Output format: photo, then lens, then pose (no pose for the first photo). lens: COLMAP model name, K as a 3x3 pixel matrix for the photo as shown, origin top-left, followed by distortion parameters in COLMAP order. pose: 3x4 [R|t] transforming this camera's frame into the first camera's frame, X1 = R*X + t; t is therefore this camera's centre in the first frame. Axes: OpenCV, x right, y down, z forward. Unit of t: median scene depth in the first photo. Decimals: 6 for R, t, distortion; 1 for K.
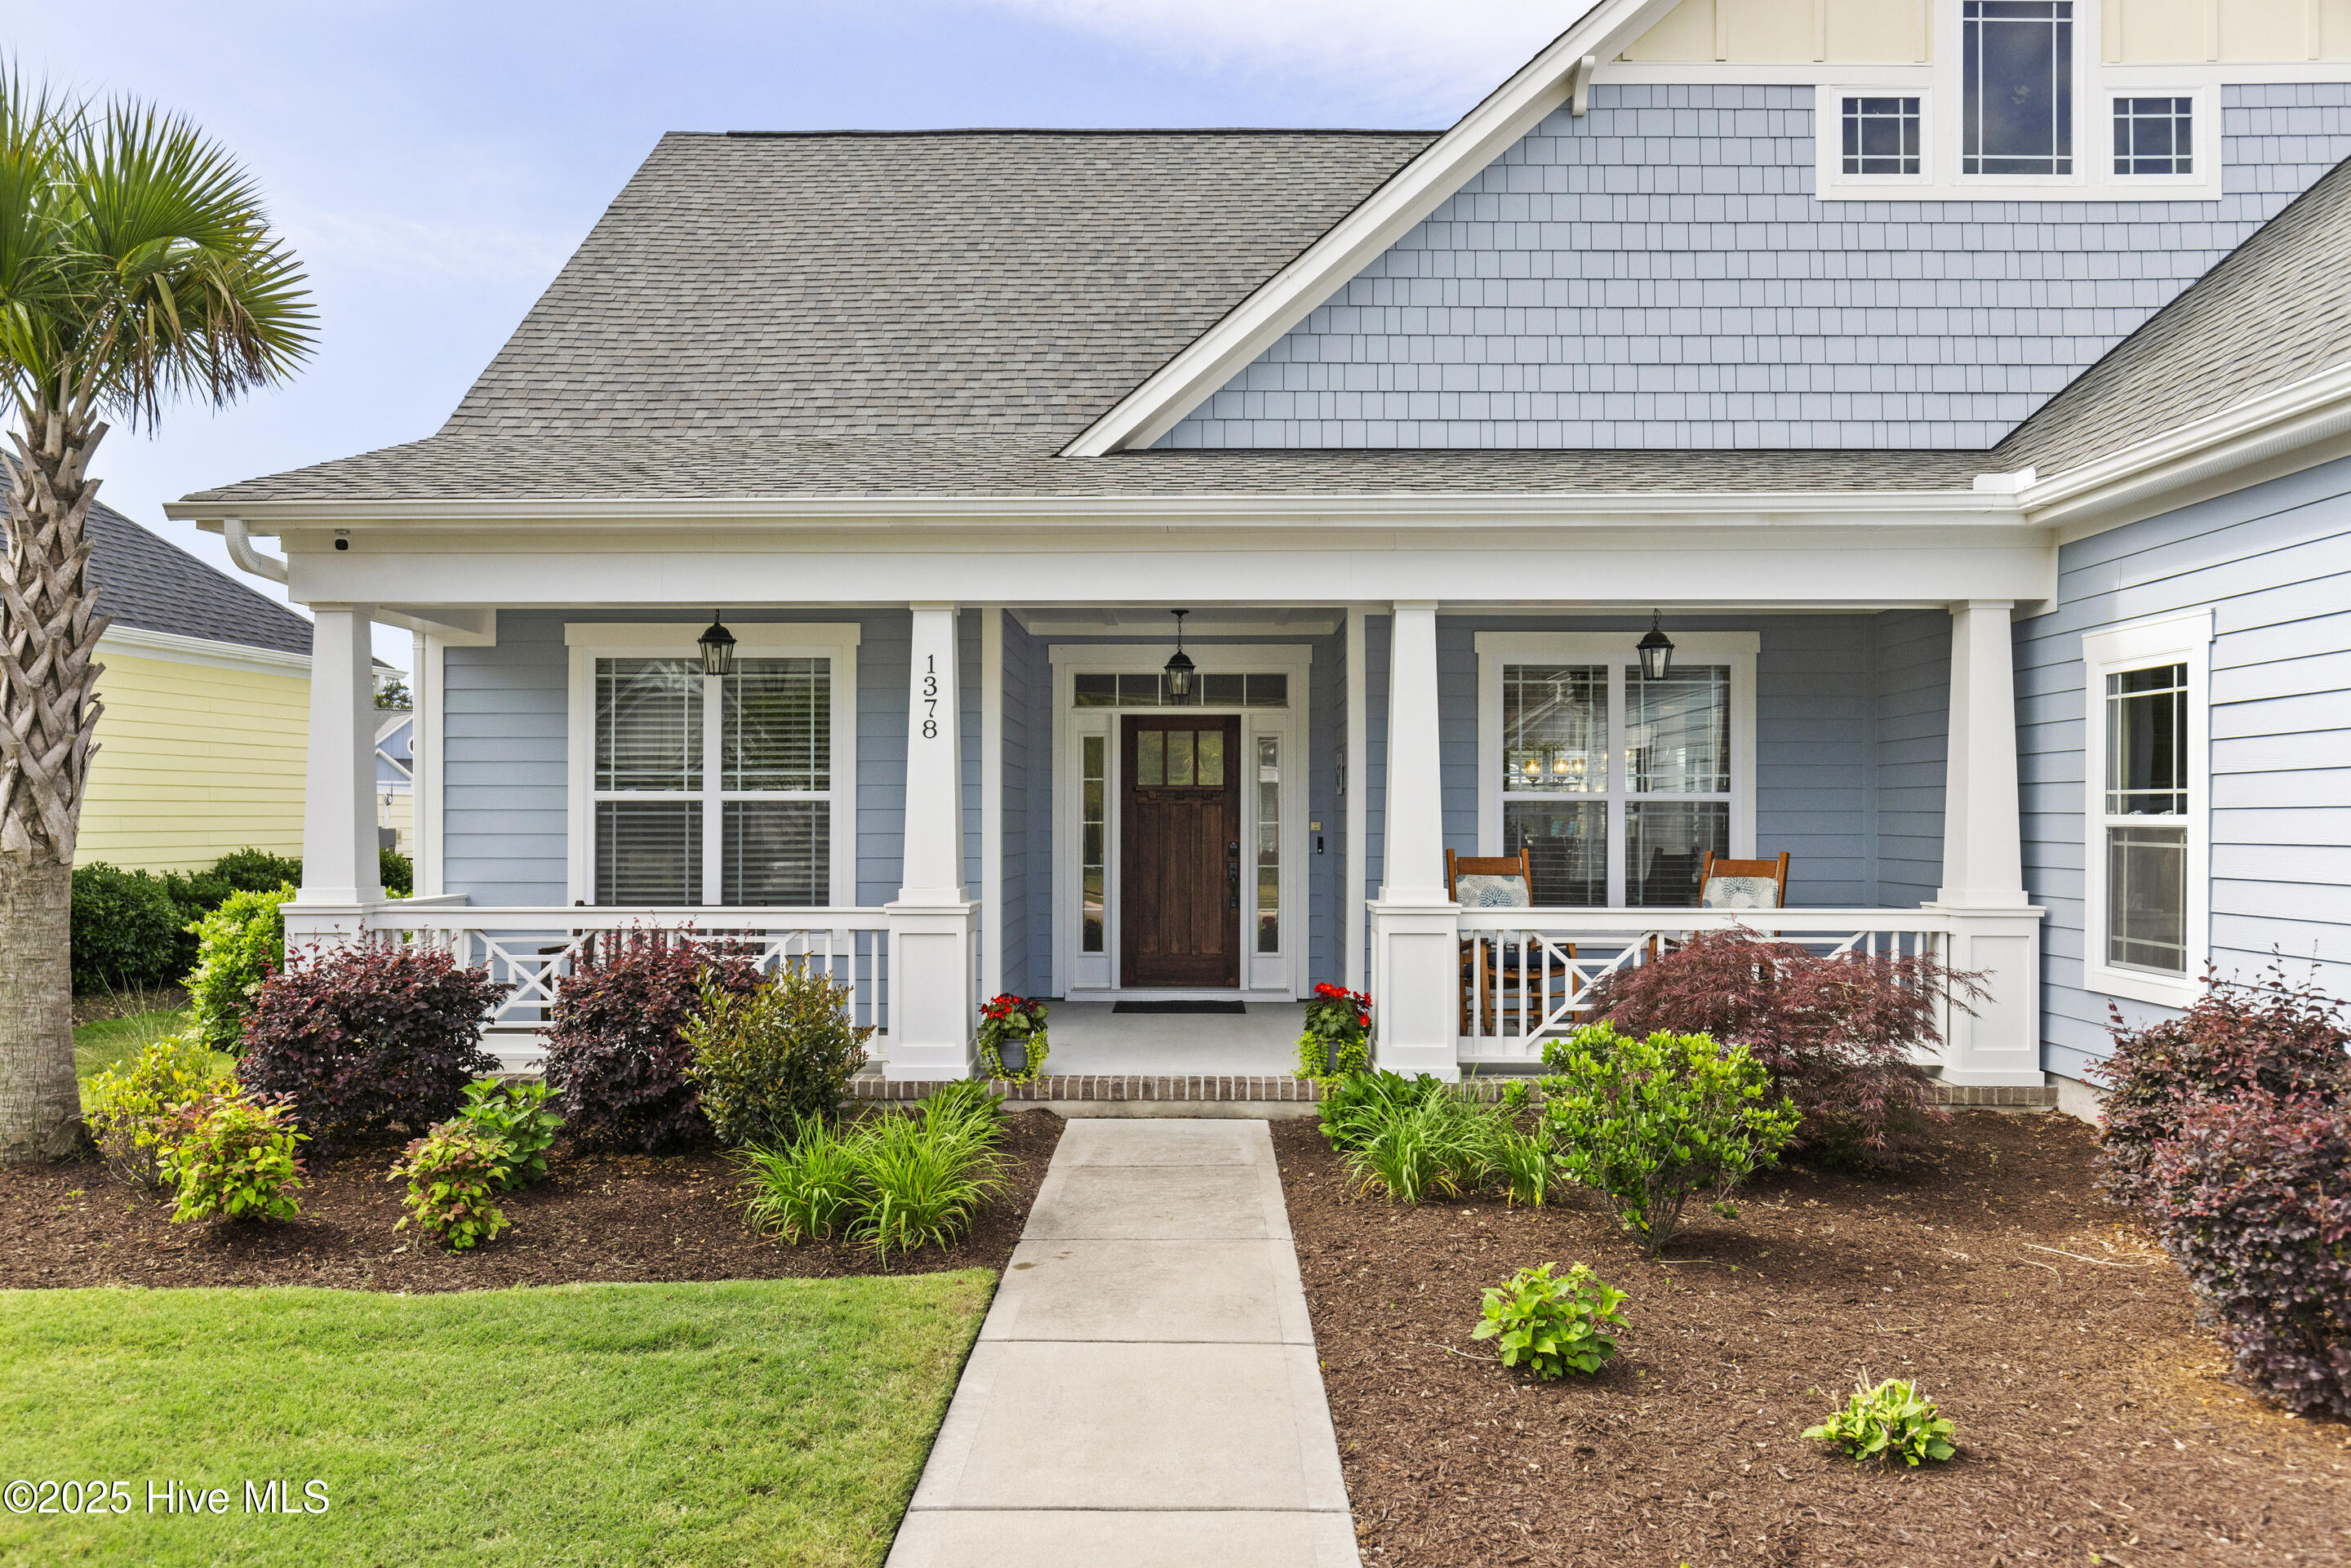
lens RADIAL K [[1695.7, 0, 1178.6], [0, 1695.7, 790.6], [0, 0, 1]] dist [0.001934, 0.000903]
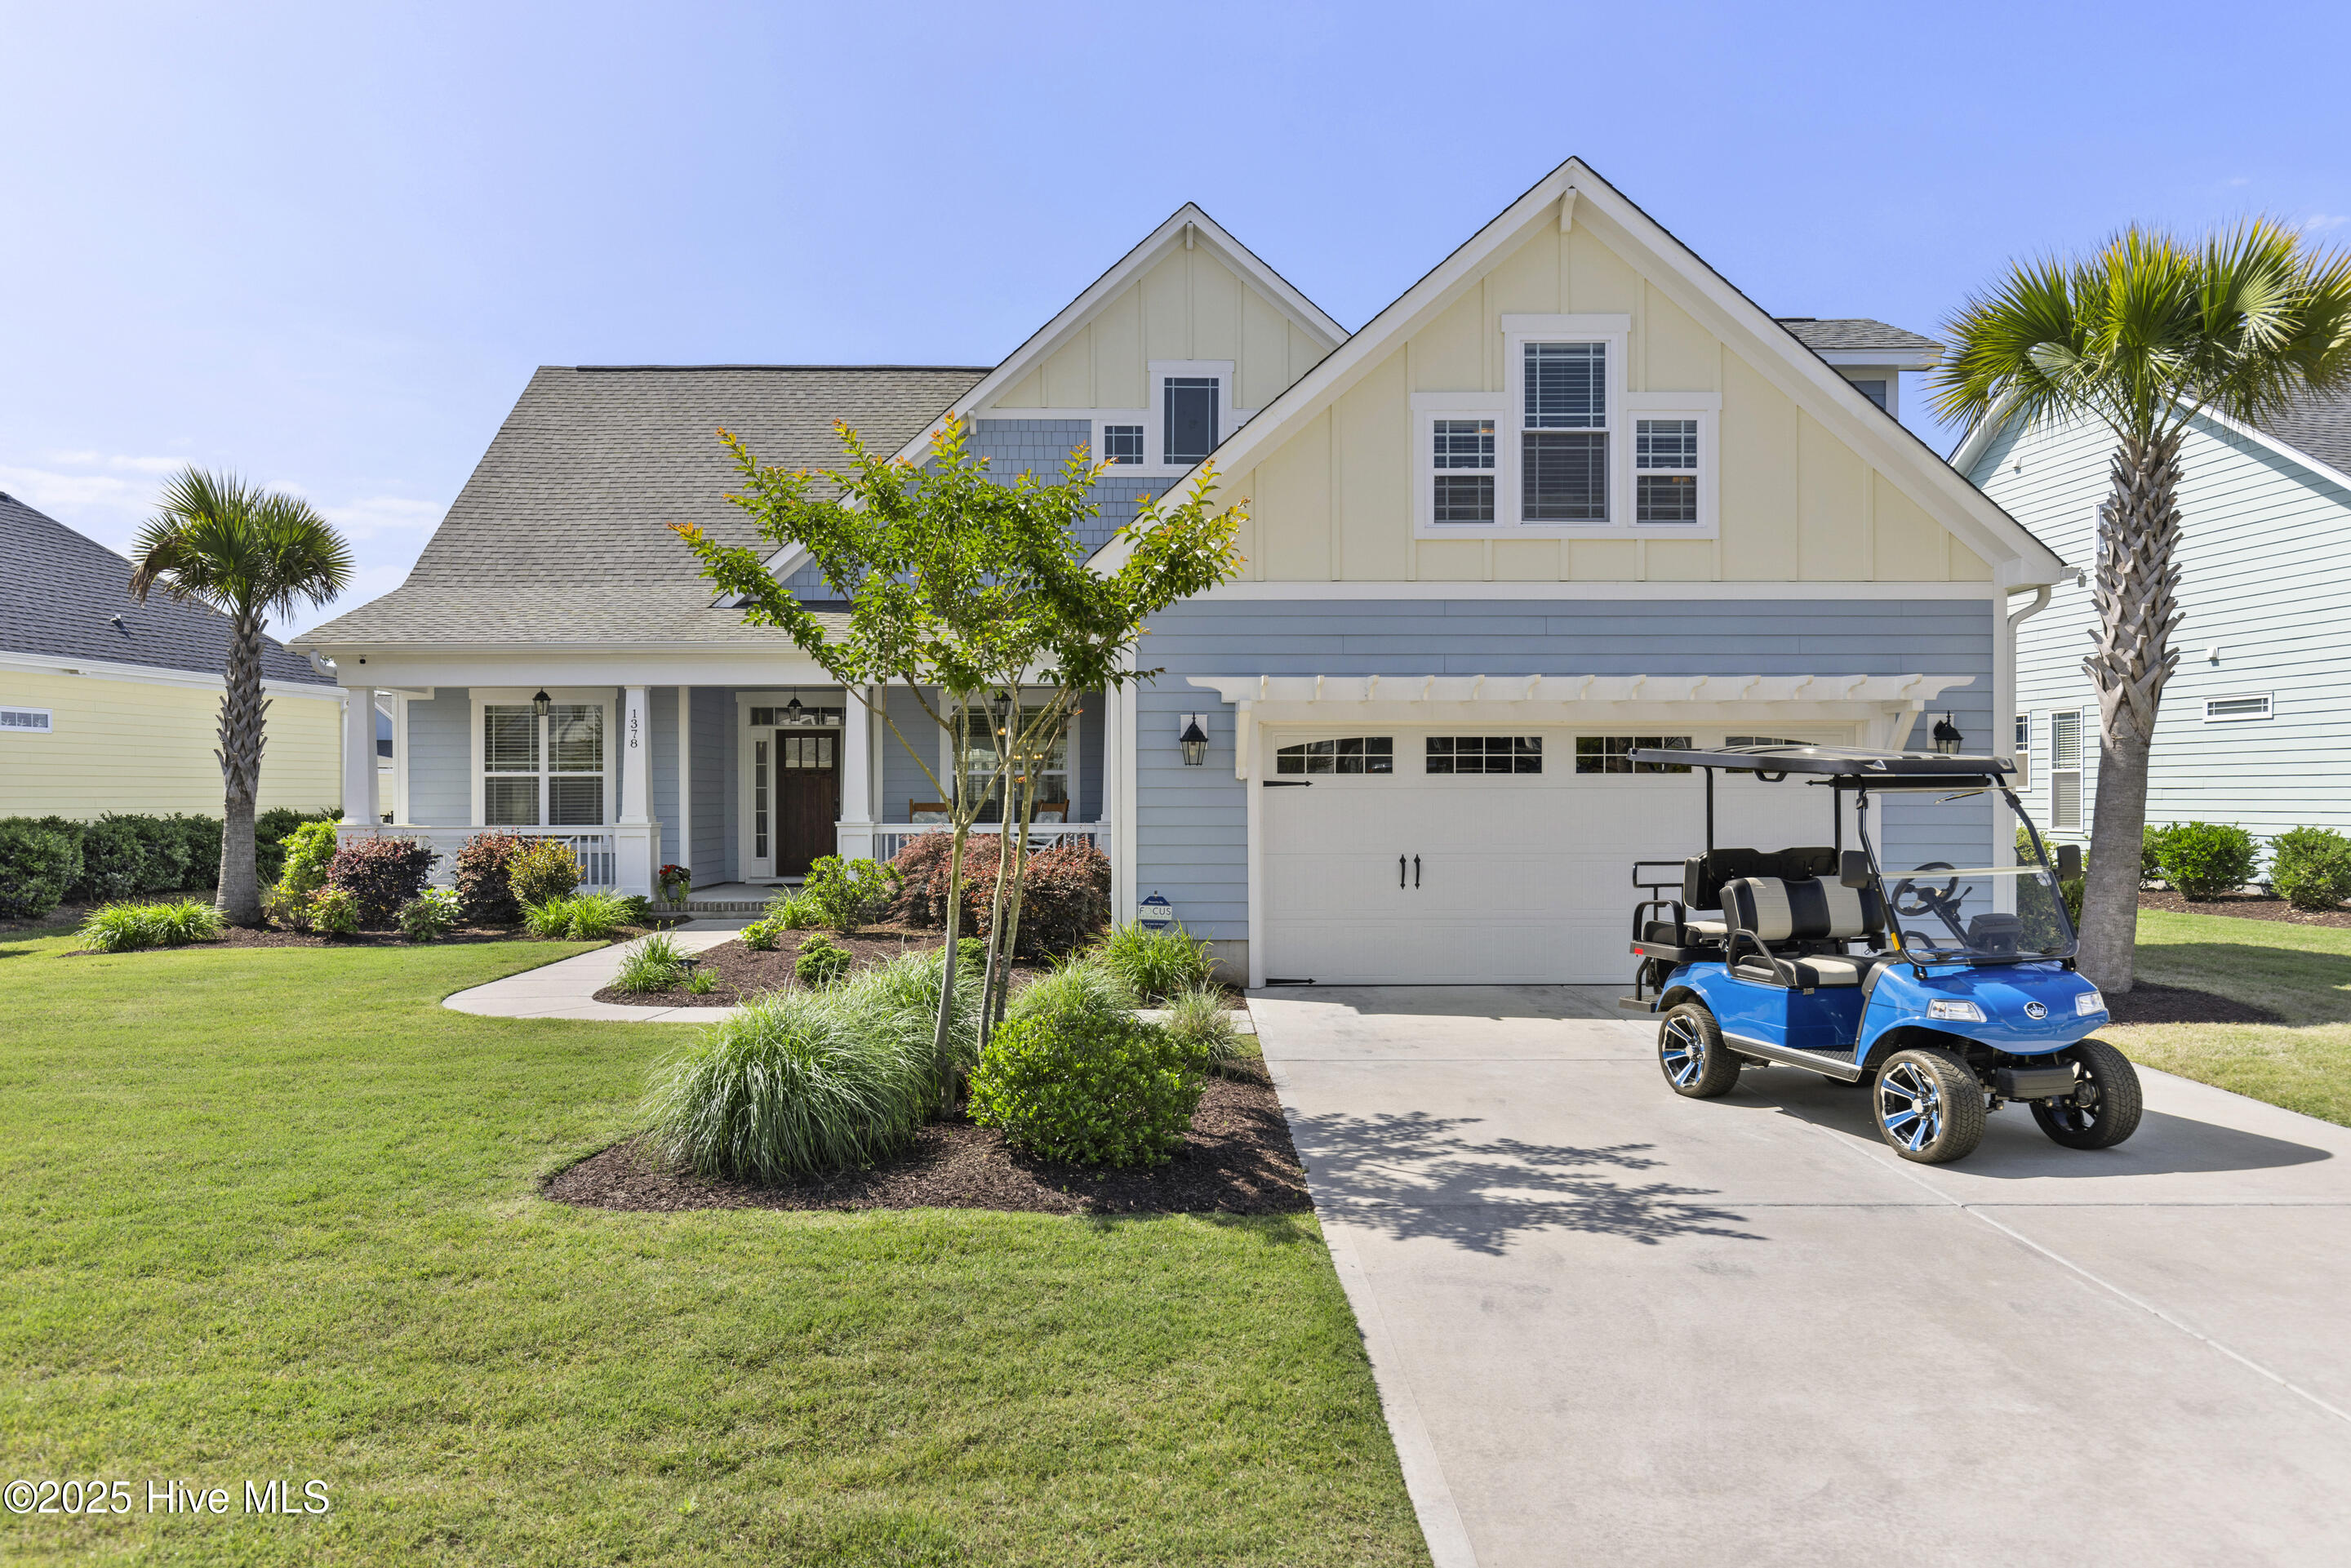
lens RADIAL K [[1695.7, 0, 1170.6], [0, 1695.7, 784.4], [0, 0, 1]] dist [0.001934, 0.000903]
pose [[0.999743, -0.004589, 0.022183, 0.422017], [0.004355, 0.999935, 0.010551, -0.002779], [-0.022230, -0.010452, 0.999698, -1.023211]]
